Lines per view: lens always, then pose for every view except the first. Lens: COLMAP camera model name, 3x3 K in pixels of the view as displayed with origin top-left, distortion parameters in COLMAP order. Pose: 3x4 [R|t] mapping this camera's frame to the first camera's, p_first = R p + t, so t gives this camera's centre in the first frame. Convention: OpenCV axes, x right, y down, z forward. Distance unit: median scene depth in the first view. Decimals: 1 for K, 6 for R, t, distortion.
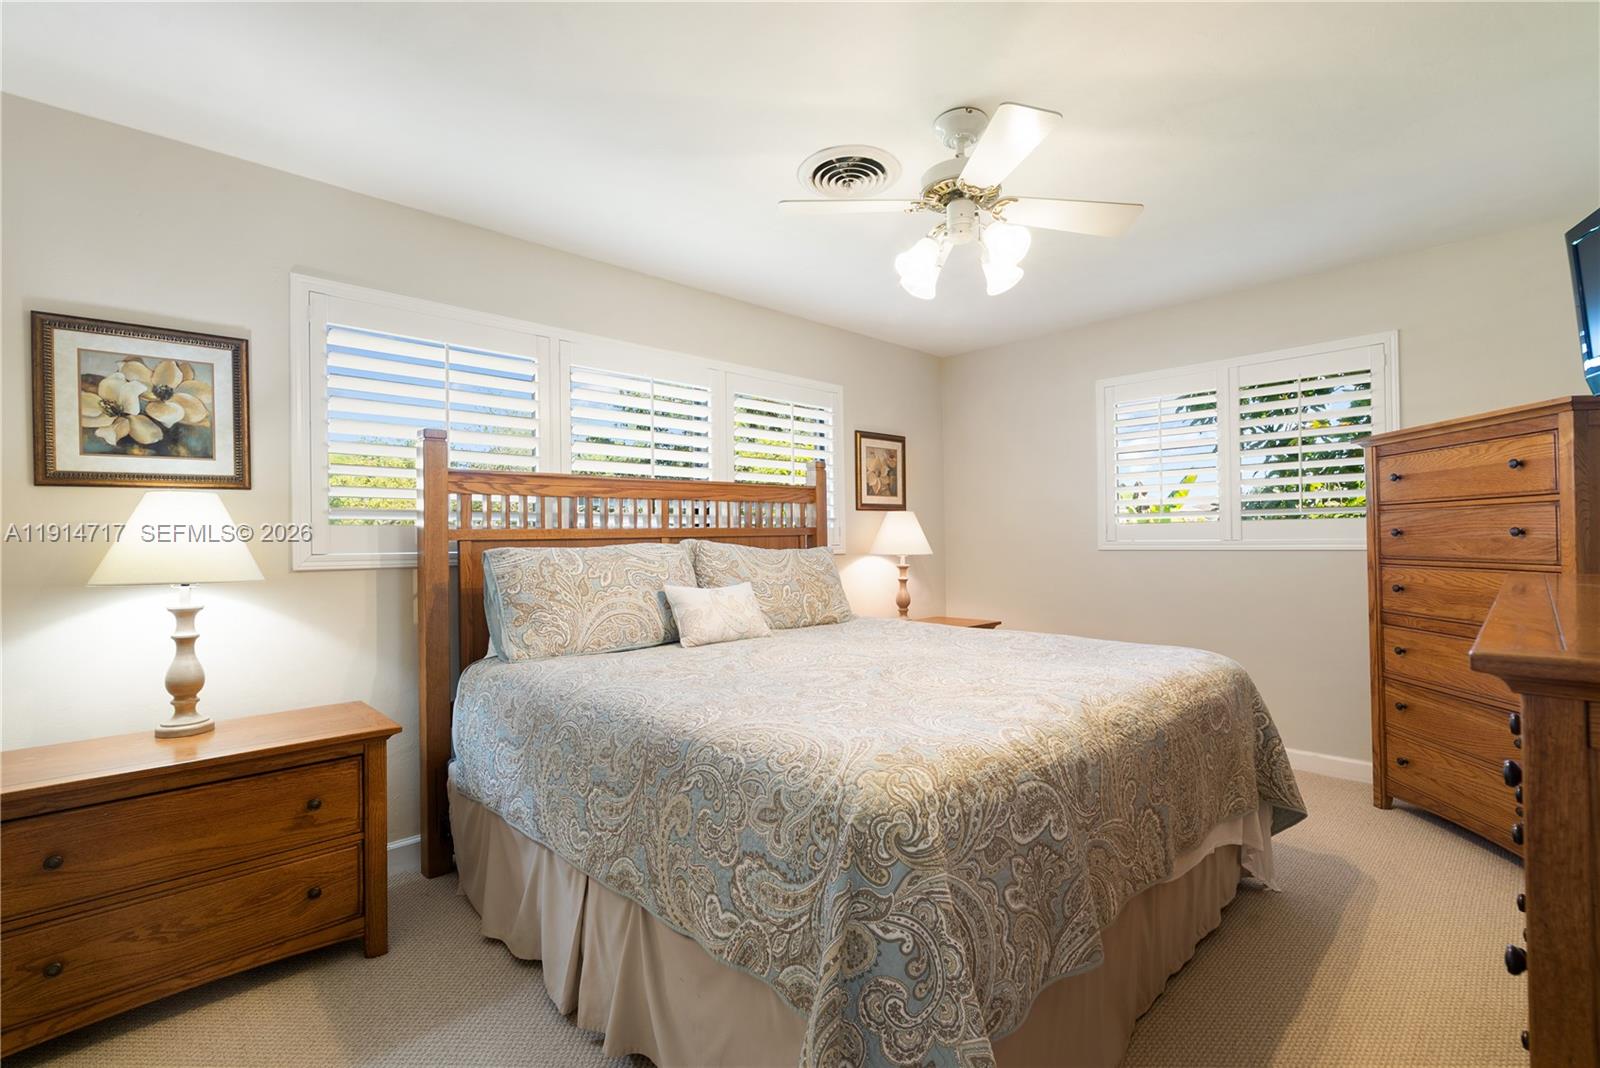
lens RADIAL K [[732.5, 0, 801.7], [0, 732.5, 534.5], [0, 0, 1]] dist [-0.000830, -0.000053]
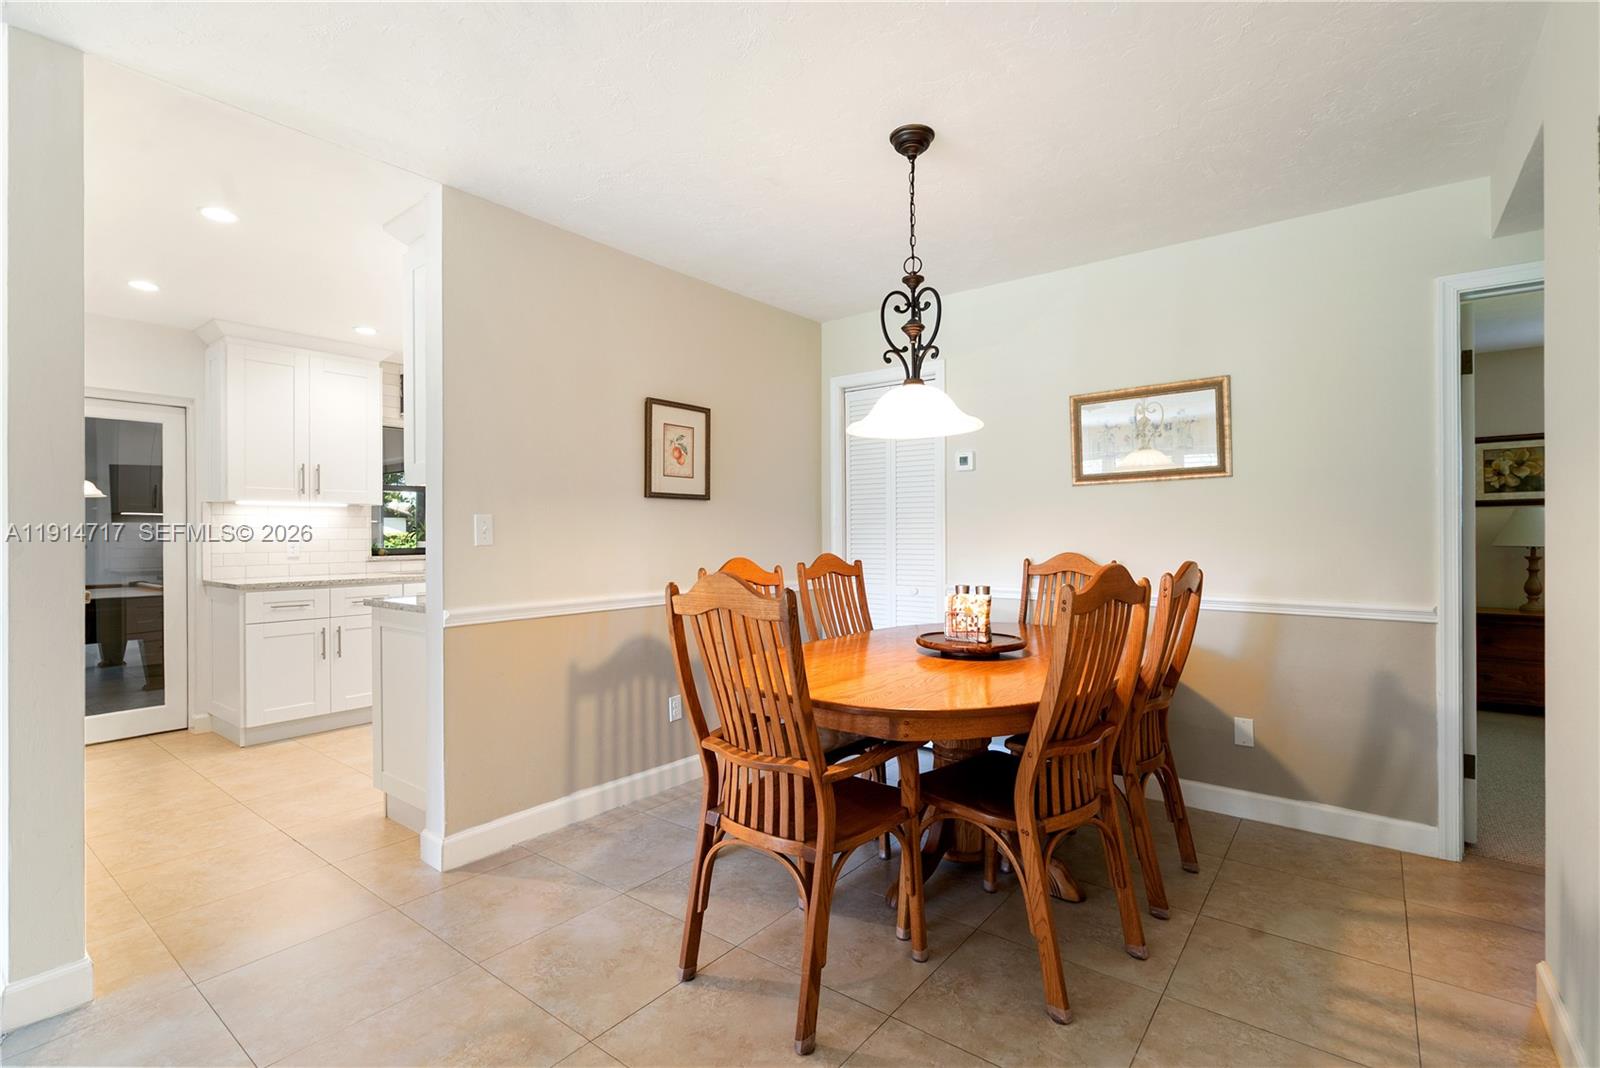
lens RADIAL K [[732.5, 0, 801.1], [0, 732.5, 533.4], [0, 0, 1]] dist [-0.000830, -0.000053]
pose [[0.122042, 0.009596, -0.992479, 1.108157], [0.001816, 0.999949, 0.009892, -0.004272], [0.992523, -0.003010, 0.122018, -1.490541]]
